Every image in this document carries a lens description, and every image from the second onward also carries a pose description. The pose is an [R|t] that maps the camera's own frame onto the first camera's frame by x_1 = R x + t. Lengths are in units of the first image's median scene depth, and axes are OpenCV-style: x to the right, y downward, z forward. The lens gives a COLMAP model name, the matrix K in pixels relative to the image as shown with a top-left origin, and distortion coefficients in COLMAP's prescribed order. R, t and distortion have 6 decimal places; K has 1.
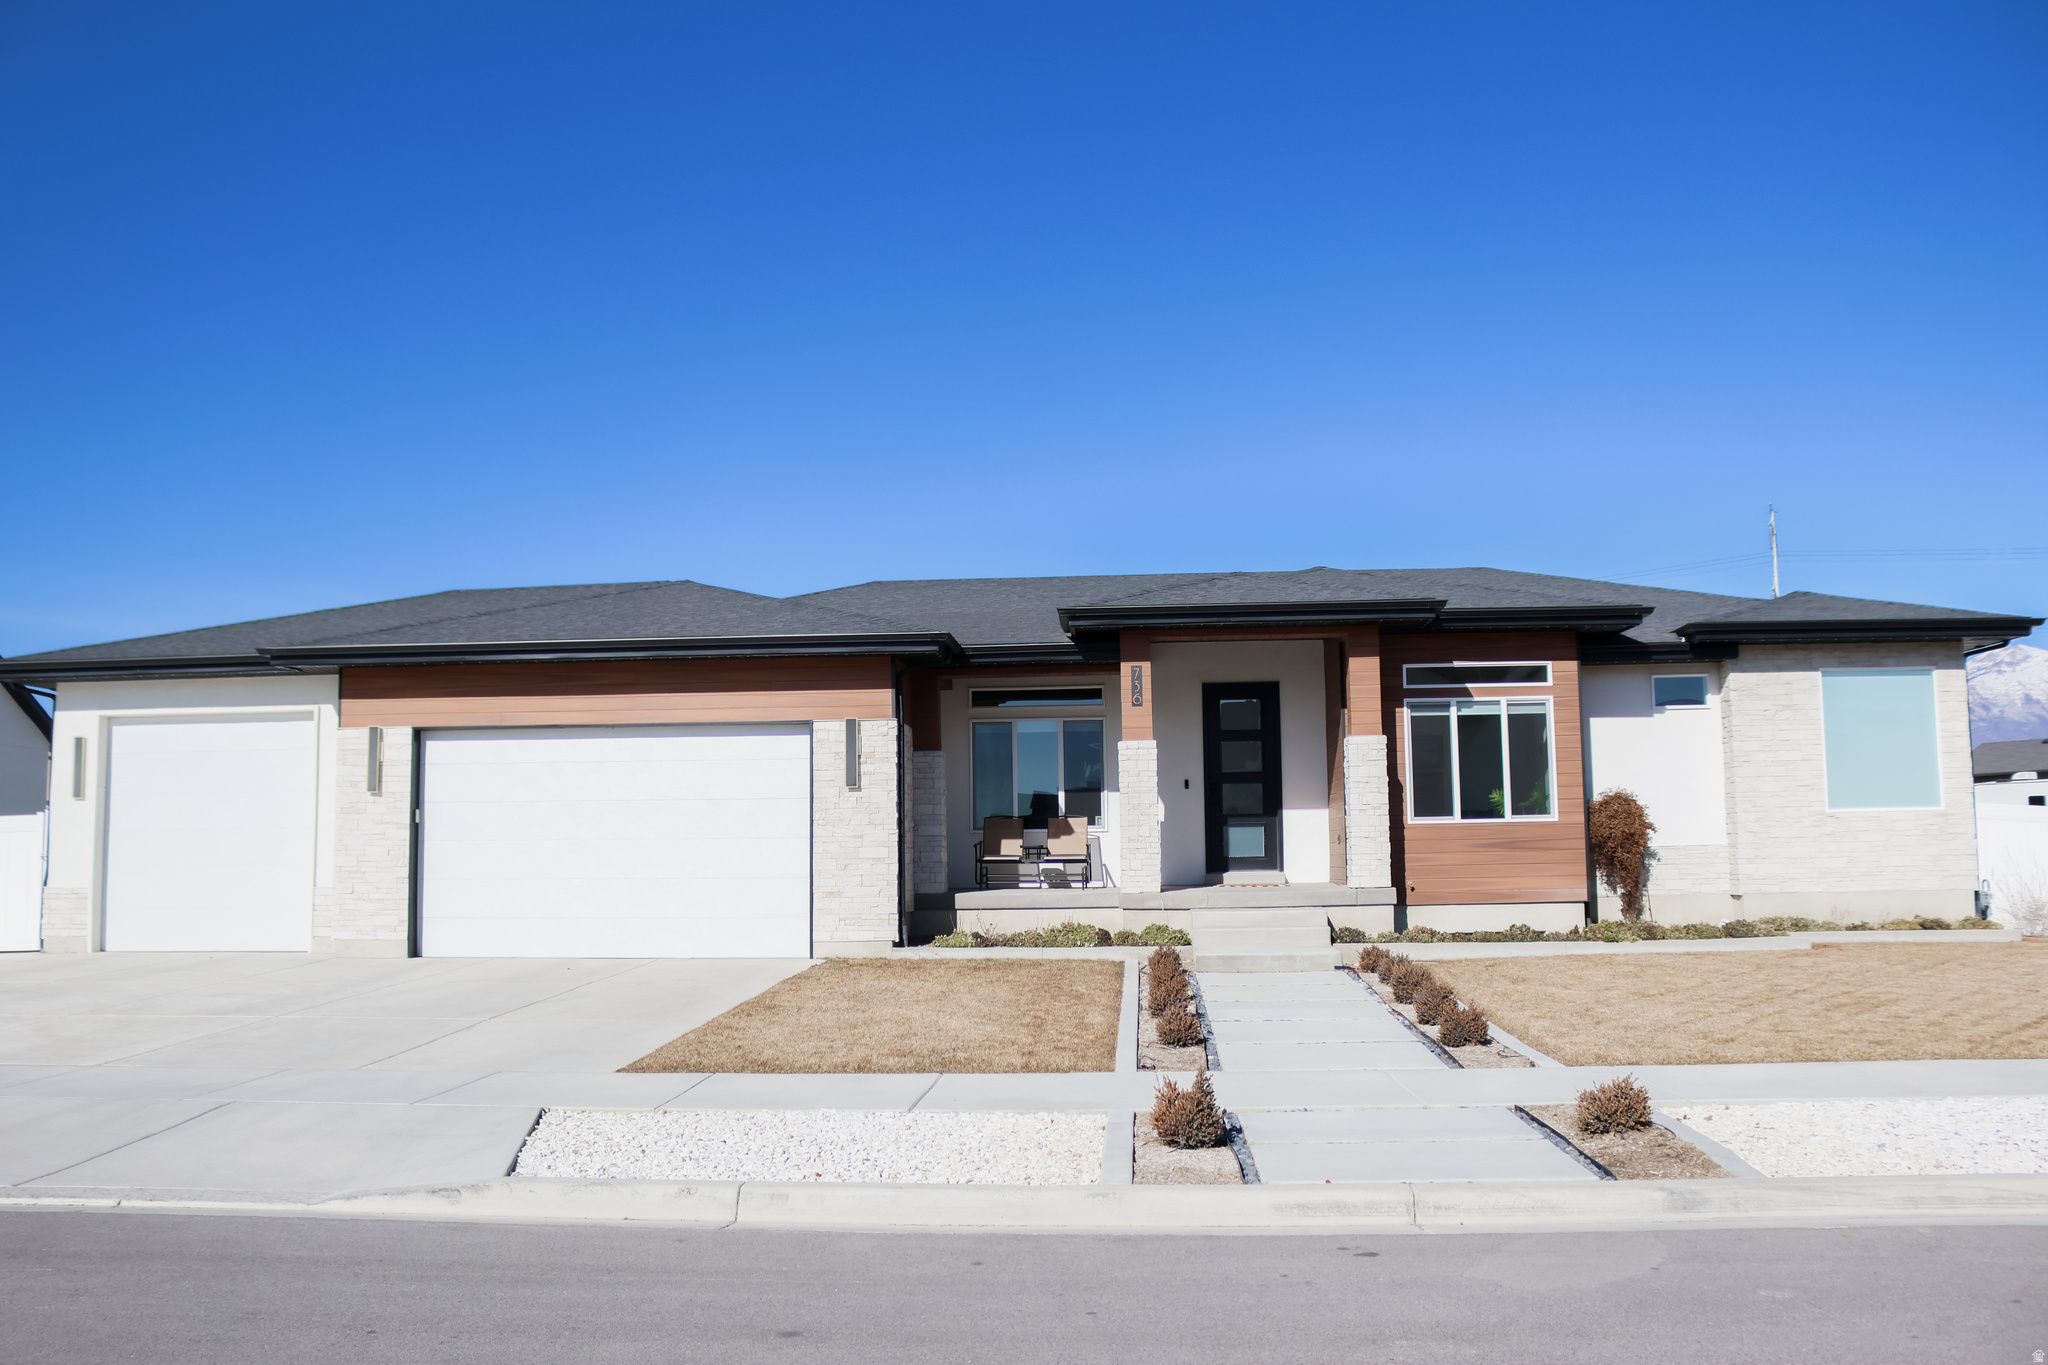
lens RADIAL K [[1660.3, 0, 1026.6], [0, 1660.3, 680.7], [0, 0, 1]] dist [-0.134494, 0.085276]
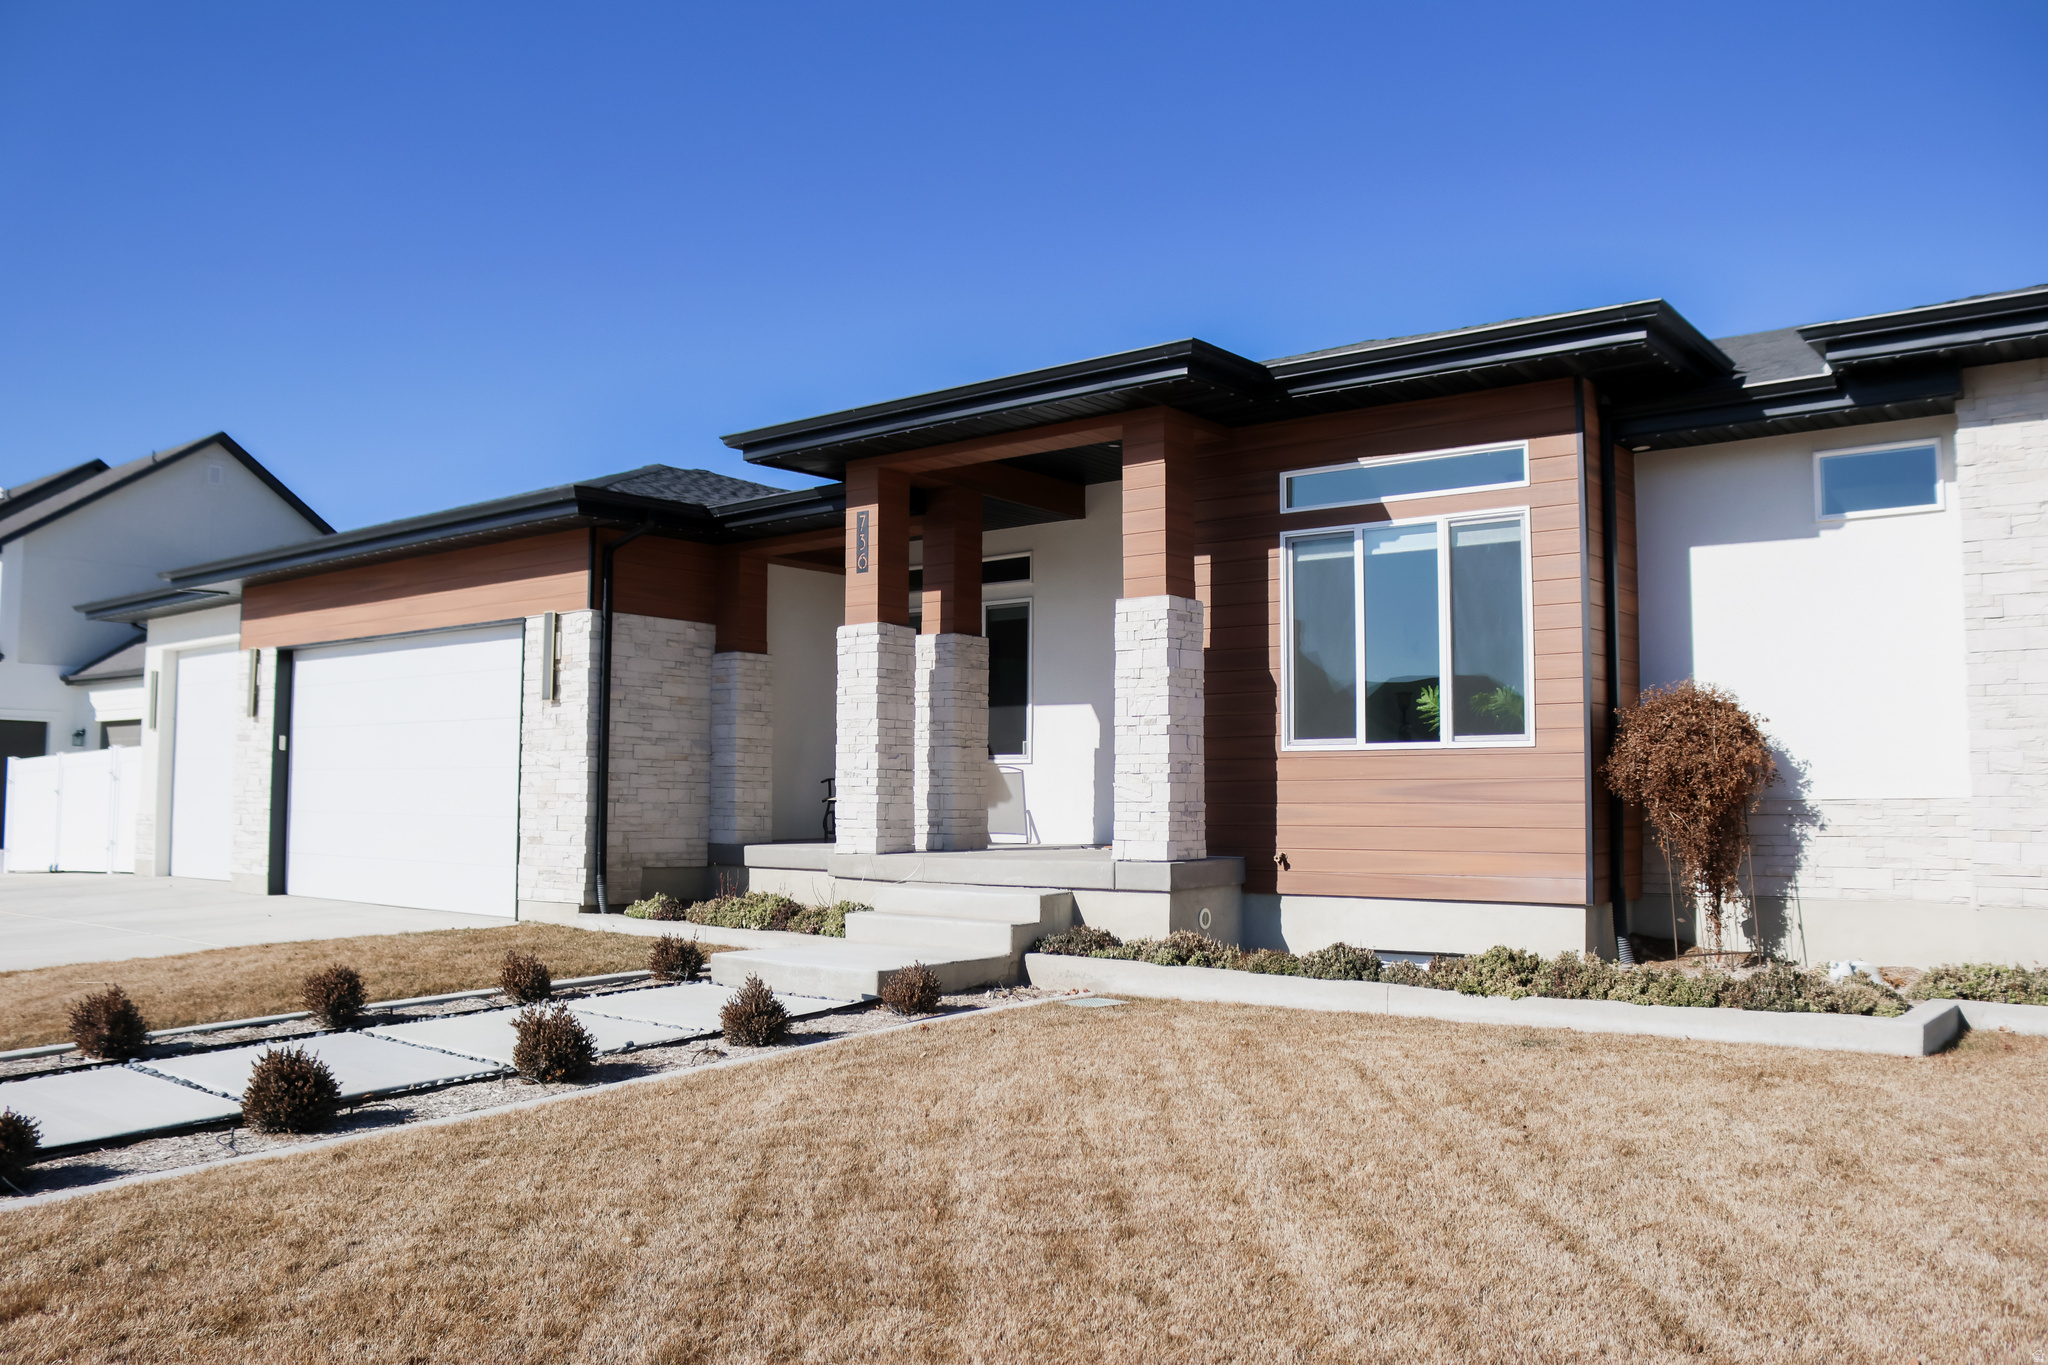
lens RADIAL K [[1660.3, 0, 1021.0], [0, 1660.3, 675.7], [0, 0, 1]] dist [-0.134494, 0.085276]
pose [[0.814576, -0.026939, -0.579431, 0.489336], [0.045511, 0.998810, 0.017543, 0.046597], [0.578269, -0.040661, 0.814832, 0.483147]]
